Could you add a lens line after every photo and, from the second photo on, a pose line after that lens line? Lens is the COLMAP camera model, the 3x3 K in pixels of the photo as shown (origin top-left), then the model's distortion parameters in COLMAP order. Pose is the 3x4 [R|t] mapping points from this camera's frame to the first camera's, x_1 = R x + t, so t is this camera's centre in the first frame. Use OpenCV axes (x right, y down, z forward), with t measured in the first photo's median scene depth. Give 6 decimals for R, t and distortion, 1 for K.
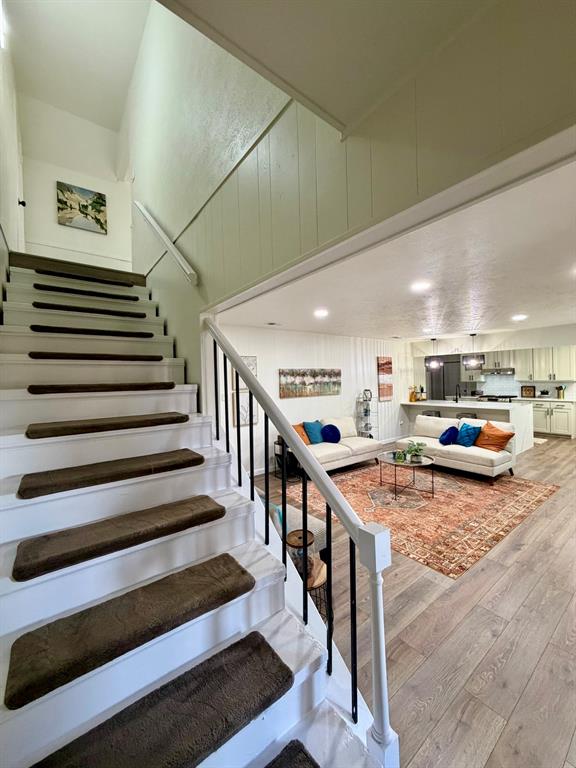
lens RADIAL K [[309.0, 0, 288.0], [0, 309.0, 384.0], [0, 0, 1]] dist [0.002953, 0.001100]
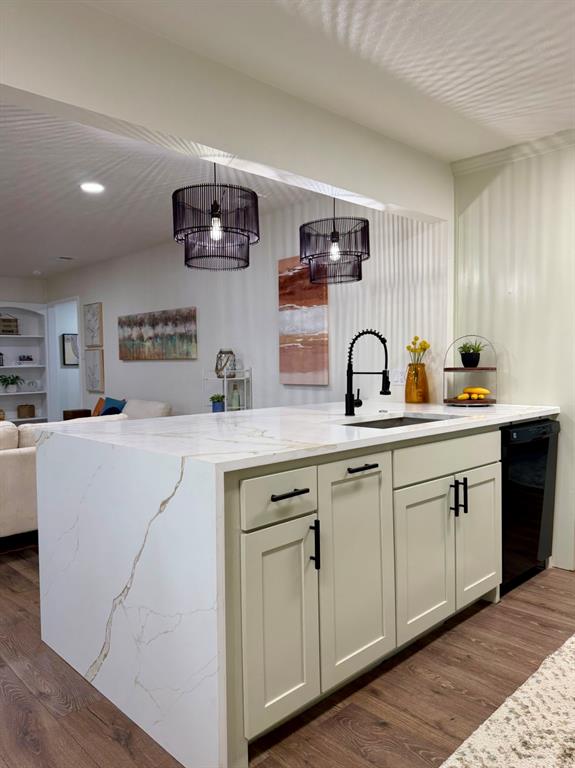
lens RADIAL K [[562.7, 0, 287.5], [0, 562.7, 384.0], [0, 0, 1]] dist [-0.003628, -0.008554]
pose [[0.115160, 0.059444, -0.991567, 1.004116], [-0.008859, 0.998230, 0.058815, 0.017558], [0.993307, 0.002011, 0.115483, 0.990759]]
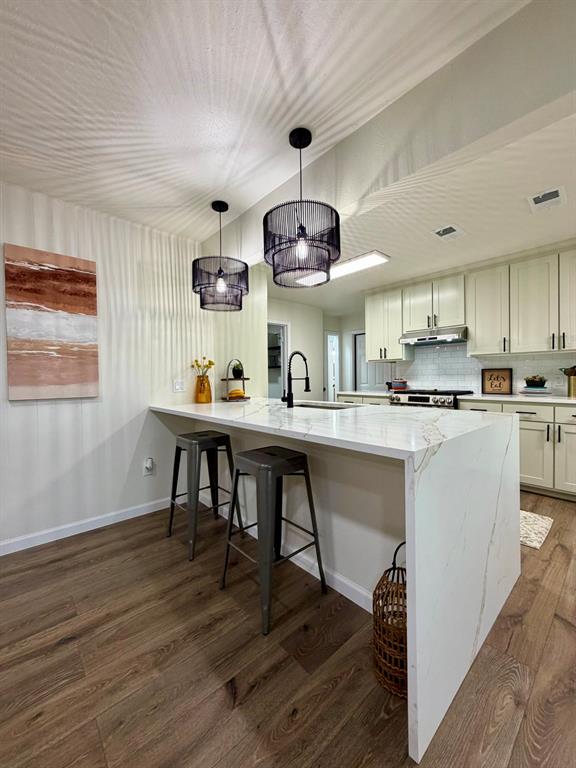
lens RADIAL K [[309.0, 0, 288.0], [0, 309.0, 384.0], [0, 0, 1]] dist [0.002953, 0.001100]
pose [[0.996410, 0.010972, 0.083946, 0.559177], [-0.010954, 0.999940, -0.000679, 0.039718], [-0.083948, -0.000243, 0.996470, 0.740219]]
